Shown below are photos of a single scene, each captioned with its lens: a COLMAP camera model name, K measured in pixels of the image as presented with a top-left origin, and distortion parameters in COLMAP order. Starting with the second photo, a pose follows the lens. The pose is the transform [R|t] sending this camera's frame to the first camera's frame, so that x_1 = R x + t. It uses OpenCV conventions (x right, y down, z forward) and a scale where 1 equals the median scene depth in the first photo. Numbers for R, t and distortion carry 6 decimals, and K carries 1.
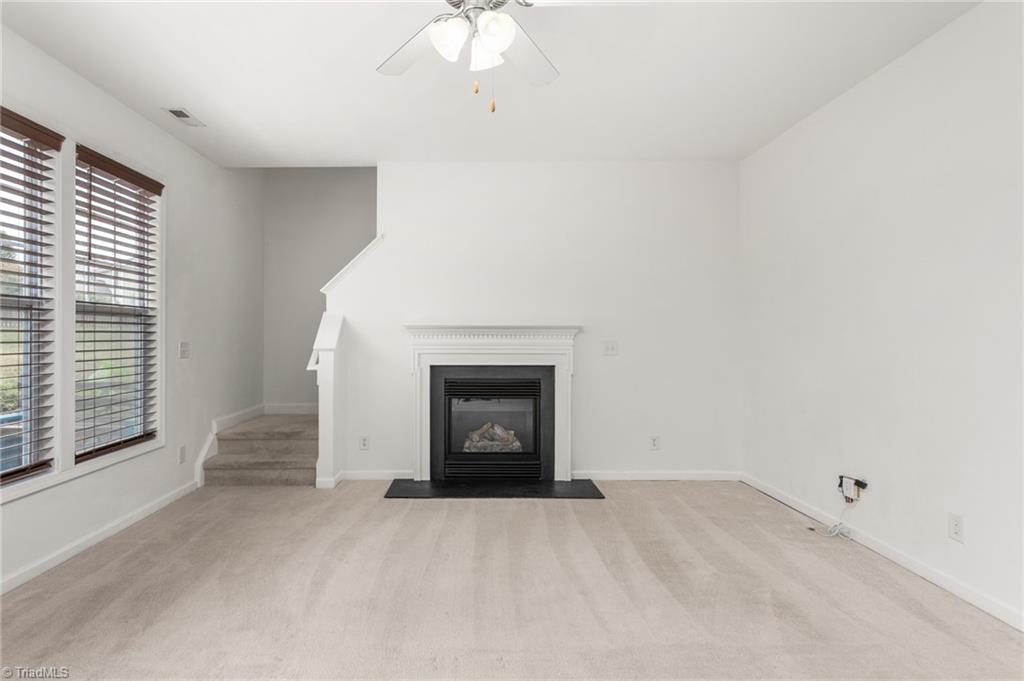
lens RADIAL K [[499.2, 0, 464.8], [0, 499.2, 326.7], [0, 0, 1]] dist [0.004773, -0.000049]
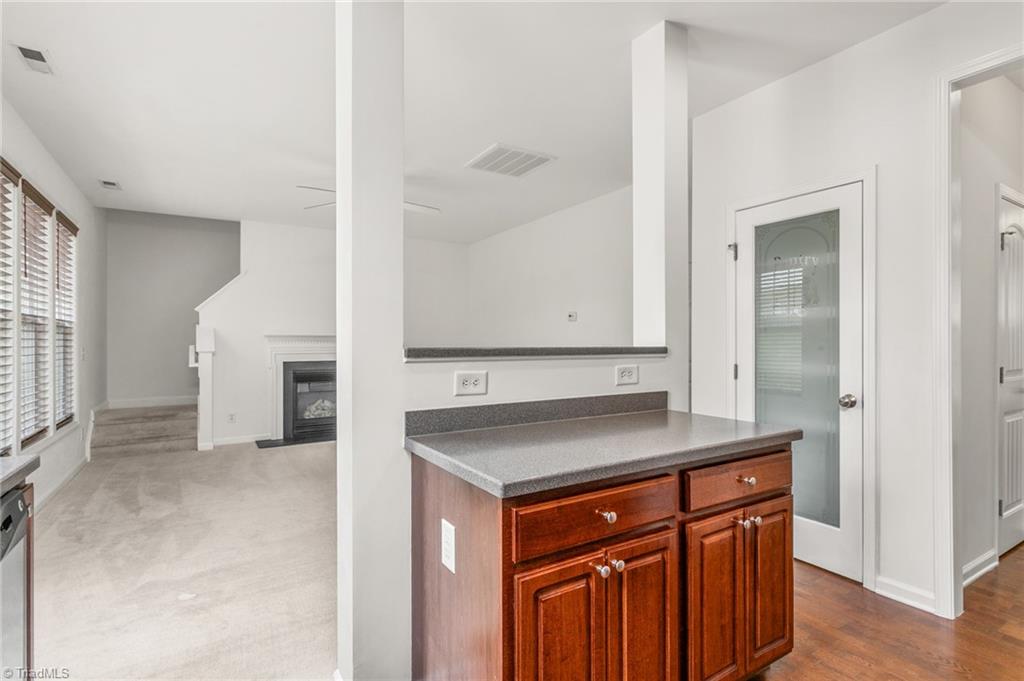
lens RADIAL K [[499.2, 0, 488.0], [0, 499.2, 340.8], [0, 0, 1]] dist [0.004773, -0.000049]
pose [[0.861803, 0.000095, 0.507243, -0.306504], [-0.008137, 0.999874, 0.013637, -0.011578], [-0.507178, -0.015879, 0.861695, -0.613032]]
